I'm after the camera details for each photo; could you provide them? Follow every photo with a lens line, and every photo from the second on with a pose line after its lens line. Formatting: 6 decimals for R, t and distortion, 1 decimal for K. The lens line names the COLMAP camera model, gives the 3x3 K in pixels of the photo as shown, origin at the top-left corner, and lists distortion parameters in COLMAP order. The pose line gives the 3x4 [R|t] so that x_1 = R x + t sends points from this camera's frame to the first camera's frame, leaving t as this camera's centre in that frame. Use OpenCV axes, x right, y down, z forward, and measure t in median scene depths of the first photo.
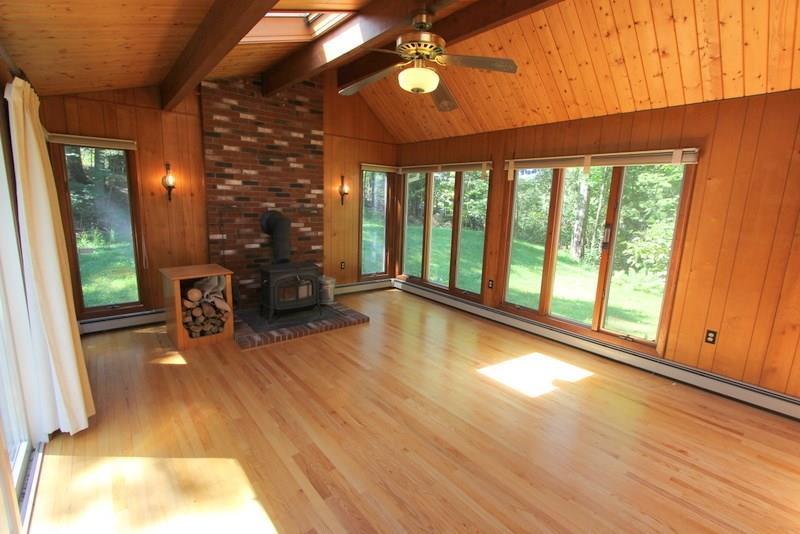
lens RADIAL K [[369.8, 0, 396.6], [0, 369.8, 270.2], [0, 0, 1]] dist [-0.015834, 0.003019]
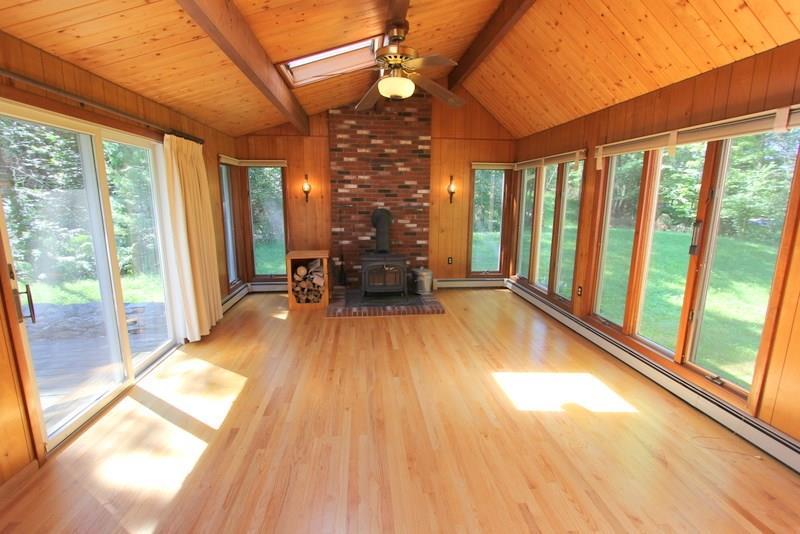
lens RADIAL K [[369.8, 0, 397.3], [0, 369.8, 268.2], [0, 0, 1]] dist [-0.015834, 0.003019]
pose [[0.834392, 0.076028, -0.545903, 0.407487], [-0.081351, 0.996581, 0.014453, 0.007105], [0.545135, 0.032351, 0.837724, 0.049196]]
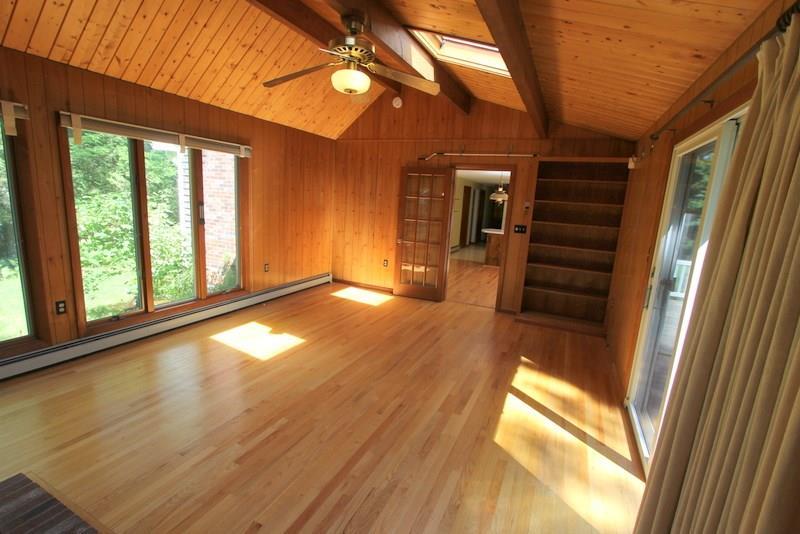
lens RADIAL K [[369.8, 0, 401.9], [0, 369.8, 268.1], [0, 0, 1]] dist [-0.015834, 0.003019]
pose [[-0.436533, -0.229579, 0.869904, -0.592515], [0.095884, 0.949516, 0.298706, -0.176828], [-0.894564, 0.213805, -0.392482, 0.796153]]
